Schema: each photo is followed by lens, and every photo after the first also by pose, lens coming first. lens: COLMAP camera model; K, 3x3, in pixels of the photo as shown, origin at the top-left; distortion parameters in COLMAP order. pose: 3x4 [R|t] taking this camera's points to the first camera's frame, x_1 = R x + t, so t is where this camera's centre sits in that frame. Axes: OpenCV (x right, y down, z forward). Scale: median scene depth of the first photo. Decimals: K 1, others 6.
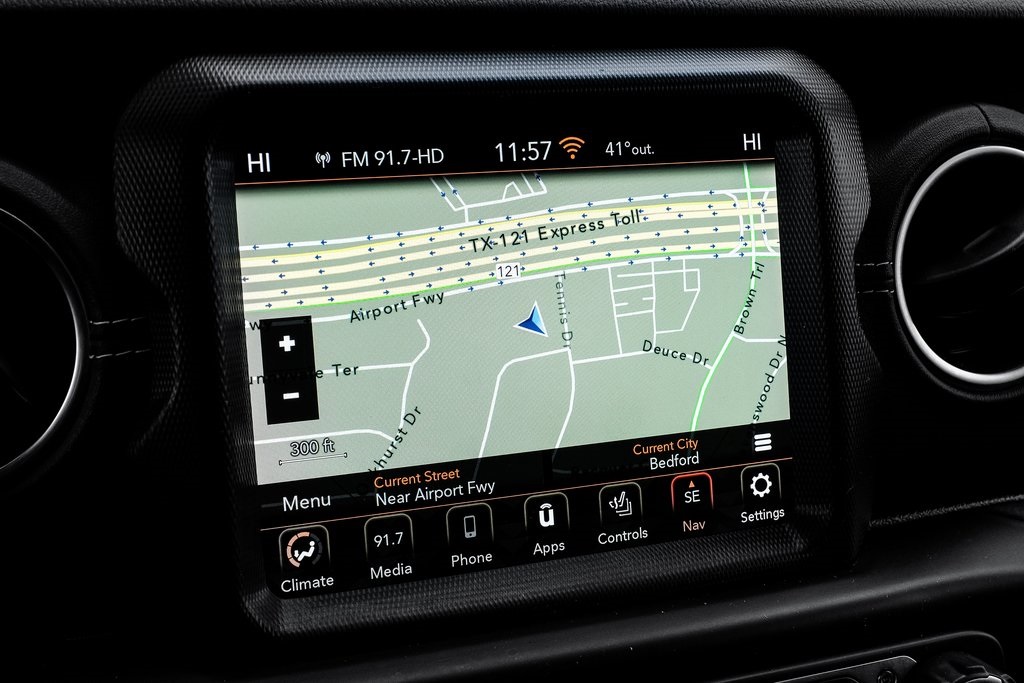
lens RADIAL K [[1297.8, 0, 506.9], [0, 1297.8, 330.6], [0, 0, 1]] dist [0.005685, 0.013867]
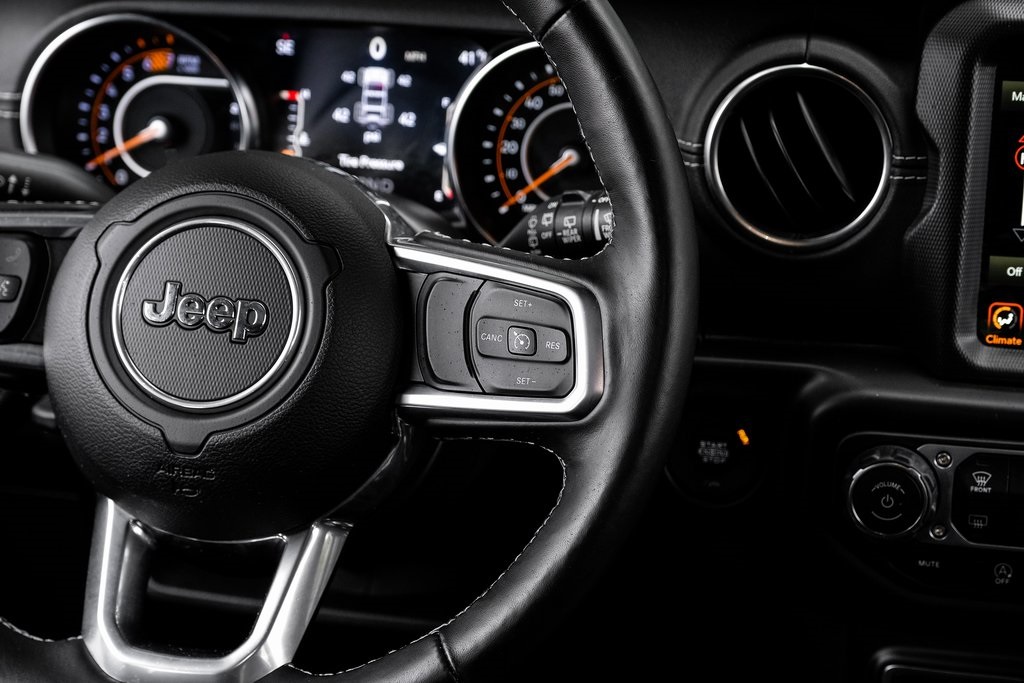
lens RADIAL K [[2437.9, 0, 546.3], [0, 2437.9, 342.6], [0, 0, 1]] dist [0.030684, 0.190060]
pose [[0.858747, 0.183246, -0.478513, 0.744243], [-0.128116, 0.980991, 0.145751, -0.151879], [0.496125, -0.063858, 0.865900, -1.731454]]
